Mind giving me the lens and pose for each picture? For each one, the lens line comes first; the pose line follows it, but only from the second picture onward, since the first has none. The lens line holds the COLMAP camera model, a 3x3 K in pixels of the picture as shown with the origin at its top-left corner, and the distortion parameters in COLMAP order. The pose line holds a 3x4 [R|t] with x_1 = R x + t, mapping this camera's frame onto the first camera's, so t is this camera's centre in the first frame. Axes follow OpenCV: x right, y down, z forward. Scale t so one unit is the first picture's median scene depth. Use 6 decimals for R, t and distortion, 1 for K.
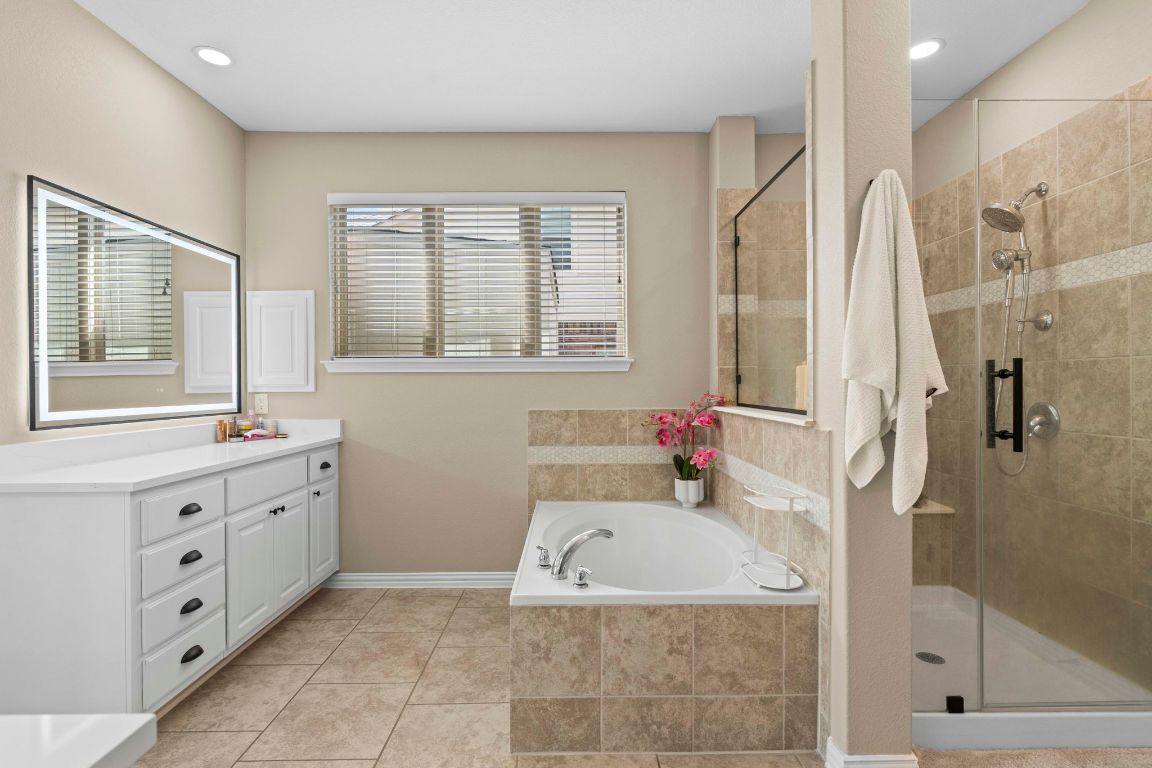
lens RADIAL K [[537.6, 0, 579.6], [0, 537.6, 385.2], [0, 0, 1]] dist [-0.002811, 0.000496]
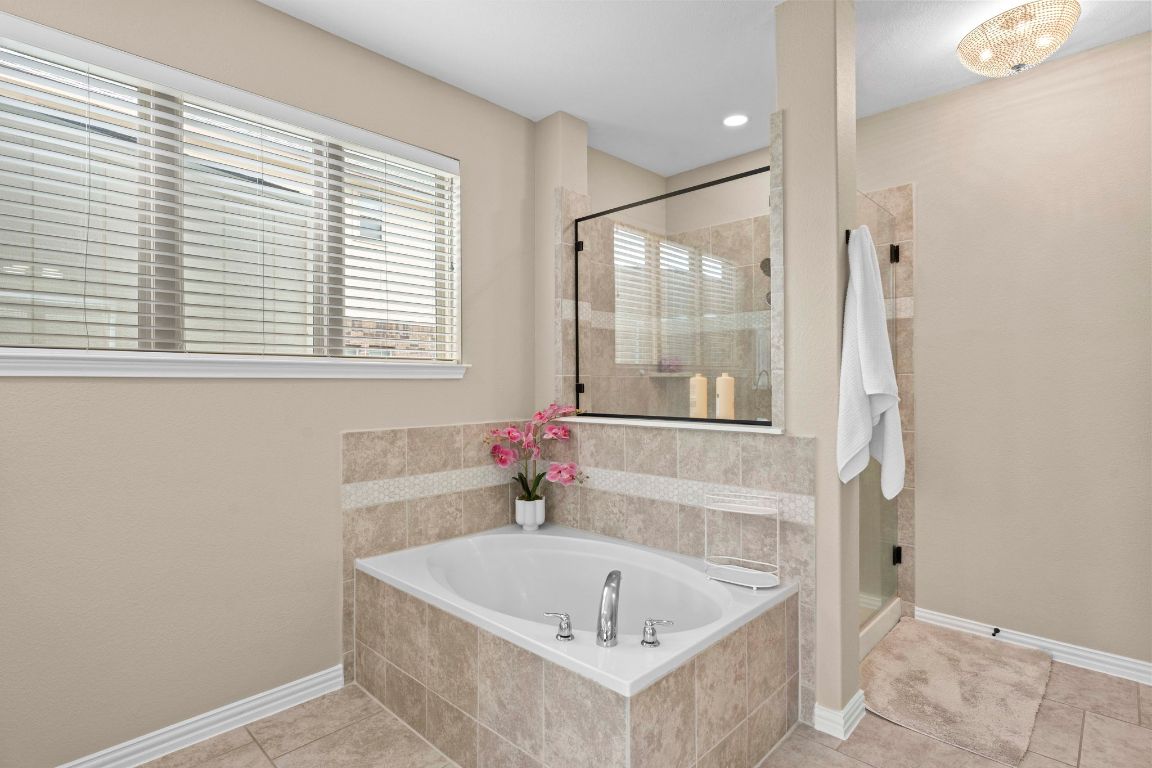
lens RADIAL K [[566.1, 0, 573.6], [0, 566.1, 379.2], [0, 0, 1]] dist [-0.004905, 0.000032]
pose [[0.708302, 0.006056, 0.705883, -0.414592], [0.001484, 0.999948, -0.010068, -0.016304], [-0.705908, 0.008179, 0.708256, 0.271106]]
